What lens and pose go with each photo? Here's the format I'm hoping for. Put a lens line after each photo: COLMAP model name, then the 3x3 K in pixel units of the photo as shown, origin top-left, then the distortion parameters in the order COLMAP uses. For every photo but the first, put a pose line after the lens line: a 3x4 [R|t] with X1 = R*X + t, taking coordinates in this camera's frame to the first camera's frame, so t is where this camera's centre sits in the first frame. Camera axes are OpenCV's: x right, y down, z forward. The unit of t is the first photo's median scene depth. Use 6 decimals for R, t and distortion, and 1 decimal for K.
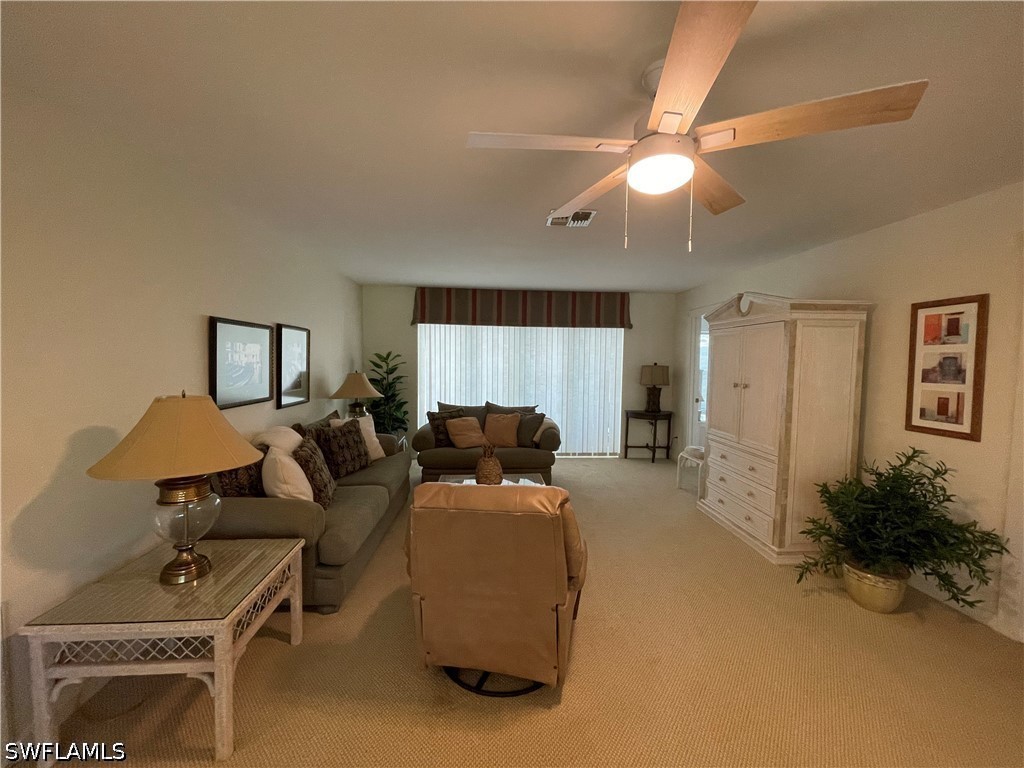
lens RADIAL K [[418.1, 0, 511.3], [0, 418.1, 381.1], [0, 0, 1]] dist [-0.003185, 0.004717]
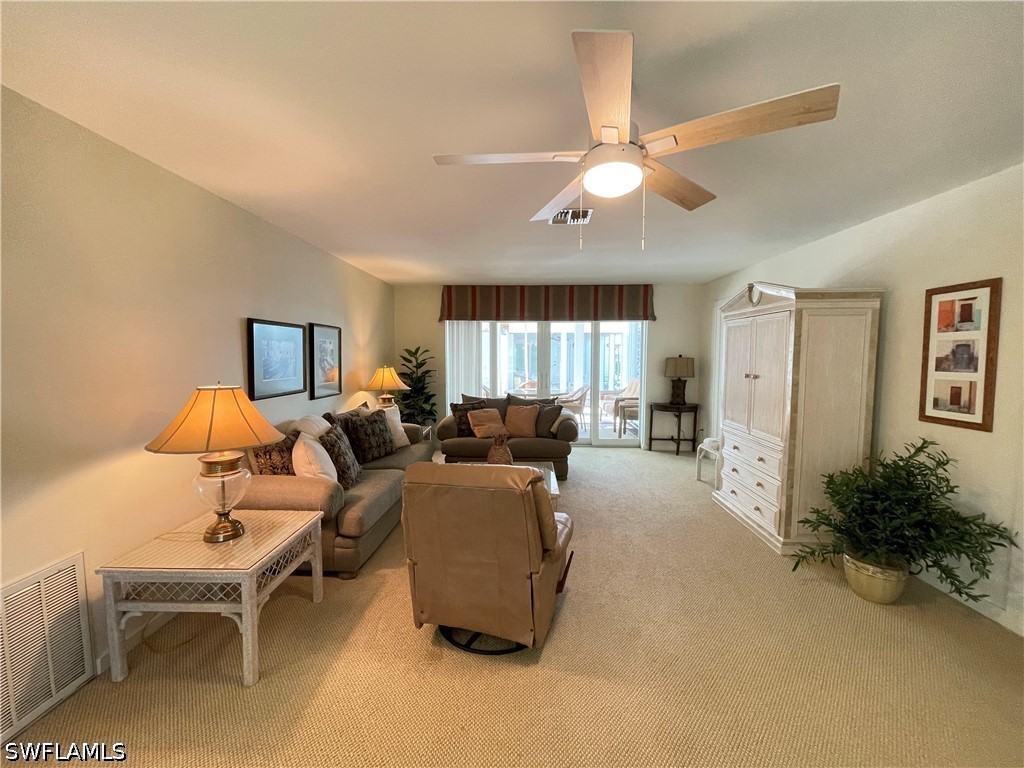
lens RADIAL K [[418.1, 0, 511.3], [0, 418.1, 381.1], [0, 0, 1]] dist [-0.003185, 0.004717]
pose [[0.994487, -0.004799, -0.104750, 0.106062], [0.006193, 0.999897, 0.012983, 0.007148], [0.104677, -0.013560, 0.994414, -0.060851]]
